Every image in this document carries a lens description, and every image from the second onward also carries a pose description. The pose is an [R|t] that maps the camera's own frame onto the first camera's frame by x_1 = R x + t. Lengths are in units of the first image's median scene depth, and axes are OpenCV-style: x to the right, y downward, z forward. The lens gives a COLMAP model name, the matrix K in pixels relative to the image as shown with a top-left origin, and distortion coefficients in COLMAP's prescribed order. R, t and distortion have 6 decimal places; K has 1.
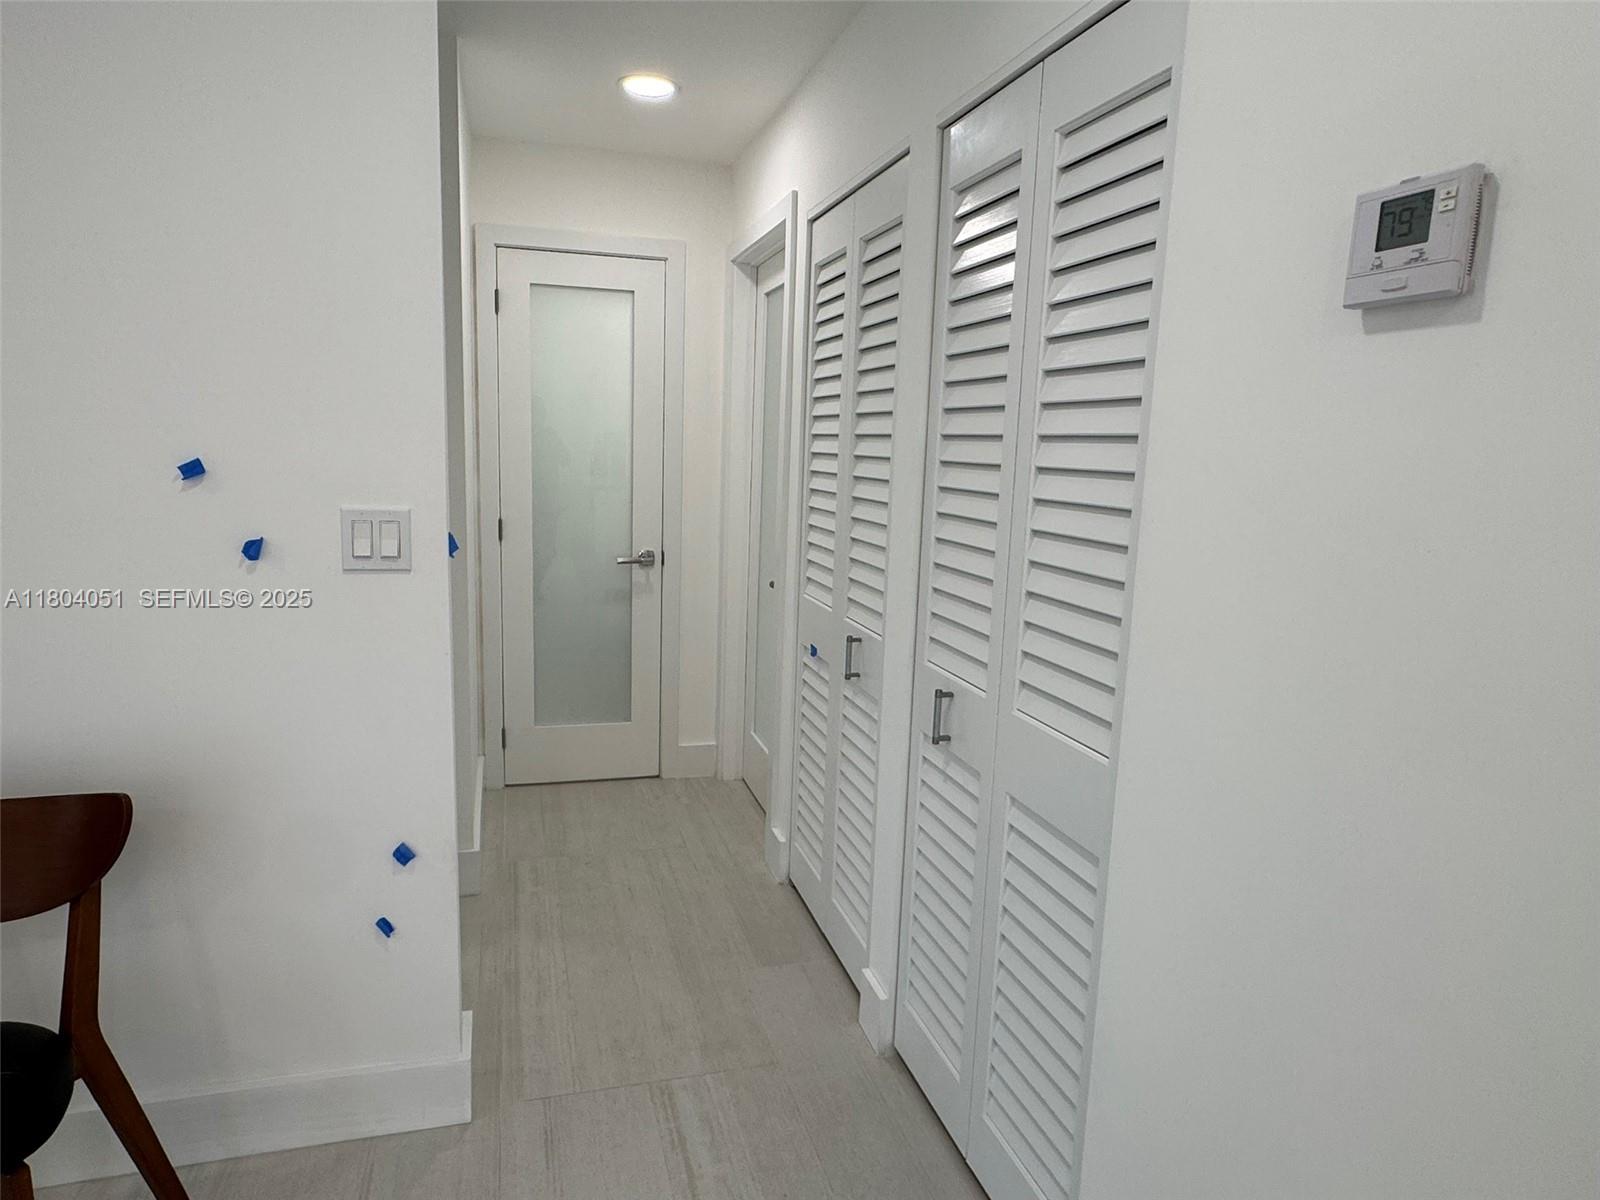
lens RADIAL K [[953.7, 0, 800.0], [0, 953.7, 600.0], [0, 0, 1]] dist [0.001012, -0.000240]
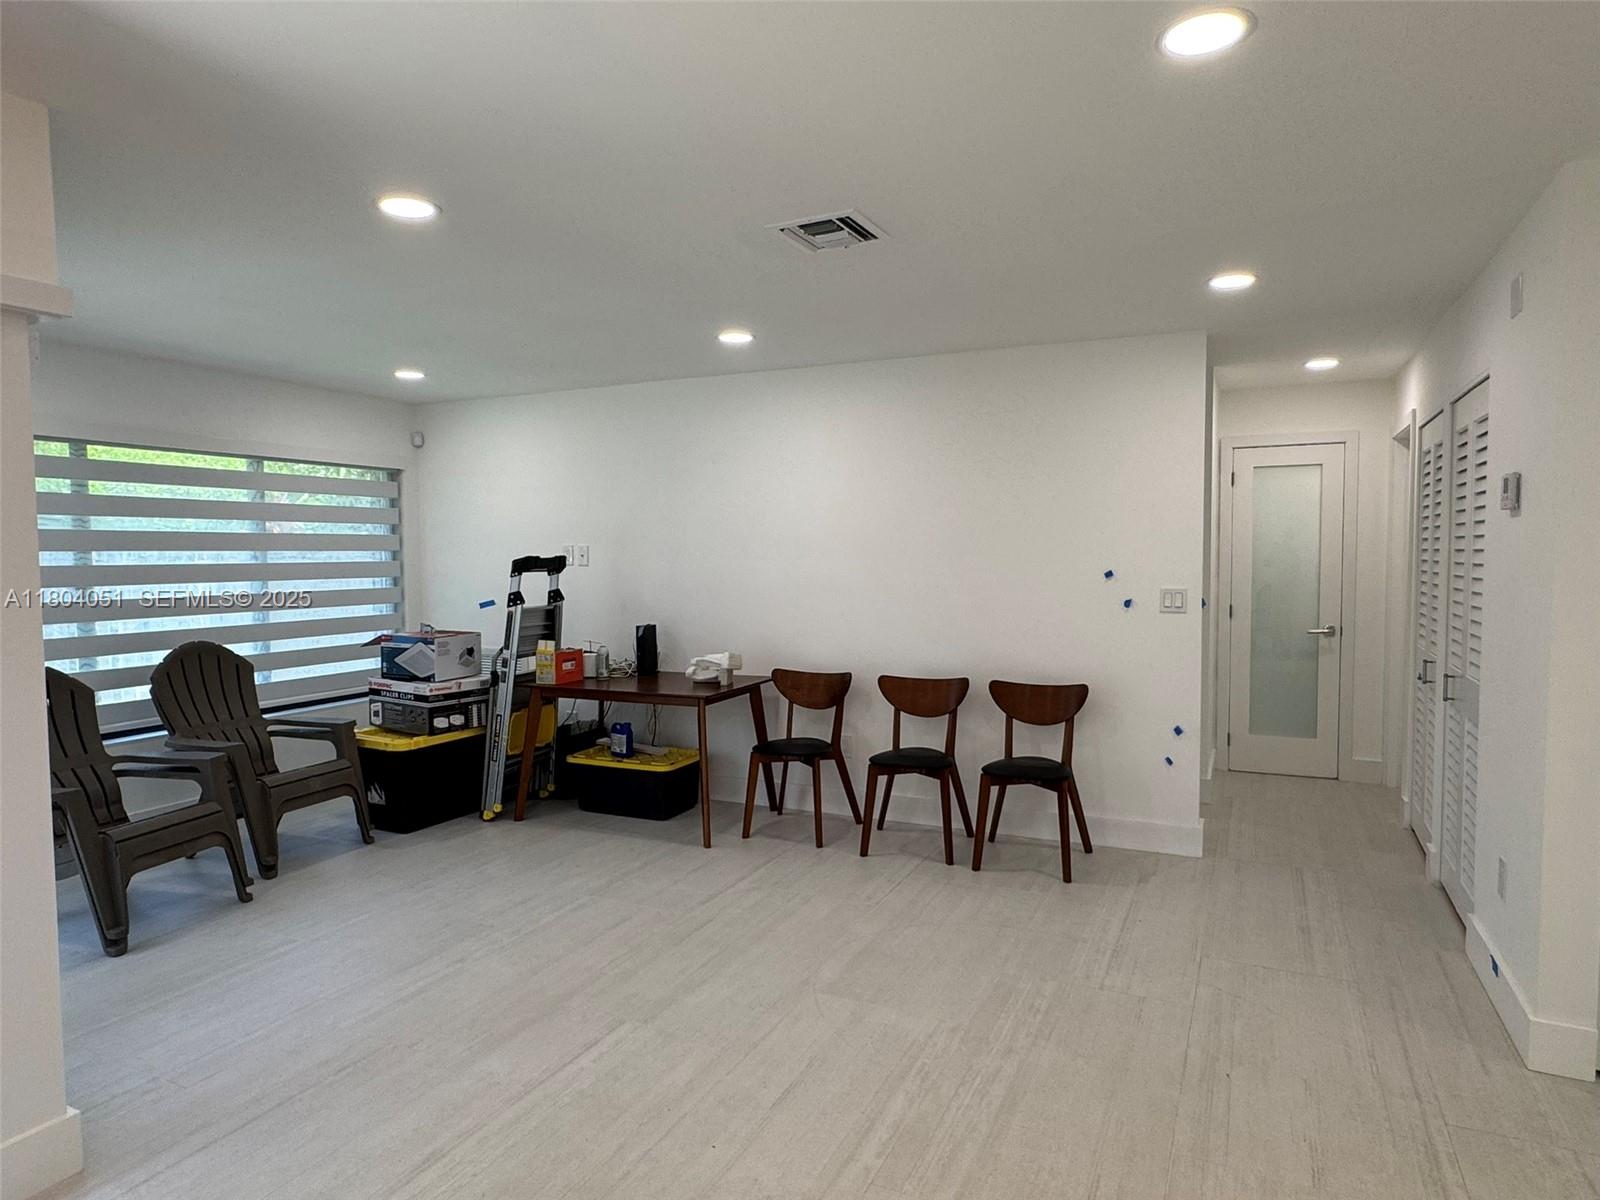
lens RADIAL K [[953.7, 0, 800.0], [0, 953.7, 600.0], [0, 0, 1]] dist [0.001012, -0.000240]
pose [[0.737188, -0.005802, -0.675663, 0.386144], [-0.076462, 0.992824, -0.091950, 0.176058], [0.671347, 0.119447, 0.731454, -1.091895]]
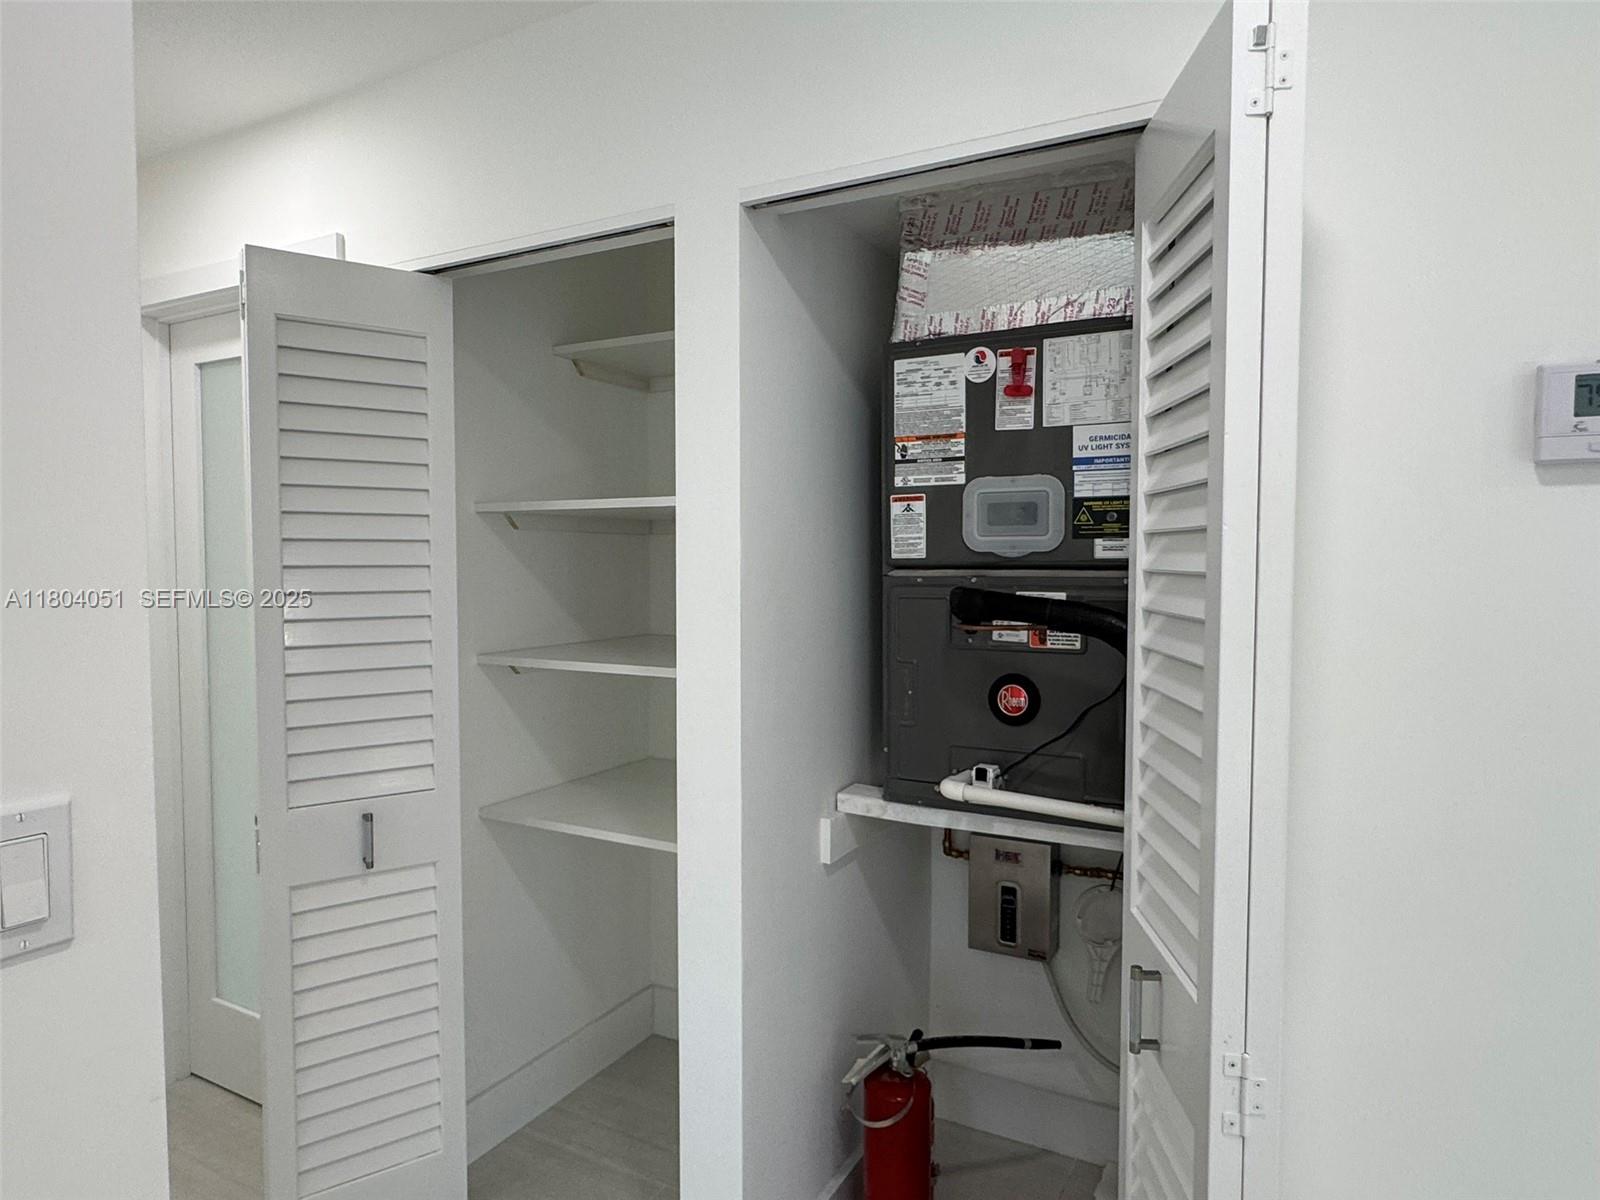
lens RADIAL K [[953.7, 0, 800.0], [0, 953.7, 600.0], [0, 0, 1]] dist [0.001012, -0.000240]
pose [[0.703661, -0.057448, 0.708210, -0.336708], [0.137276, 0.988939, -0.056174, -0.080616], [-0.697149, 0.136748, 0.703764, 0.334114]]
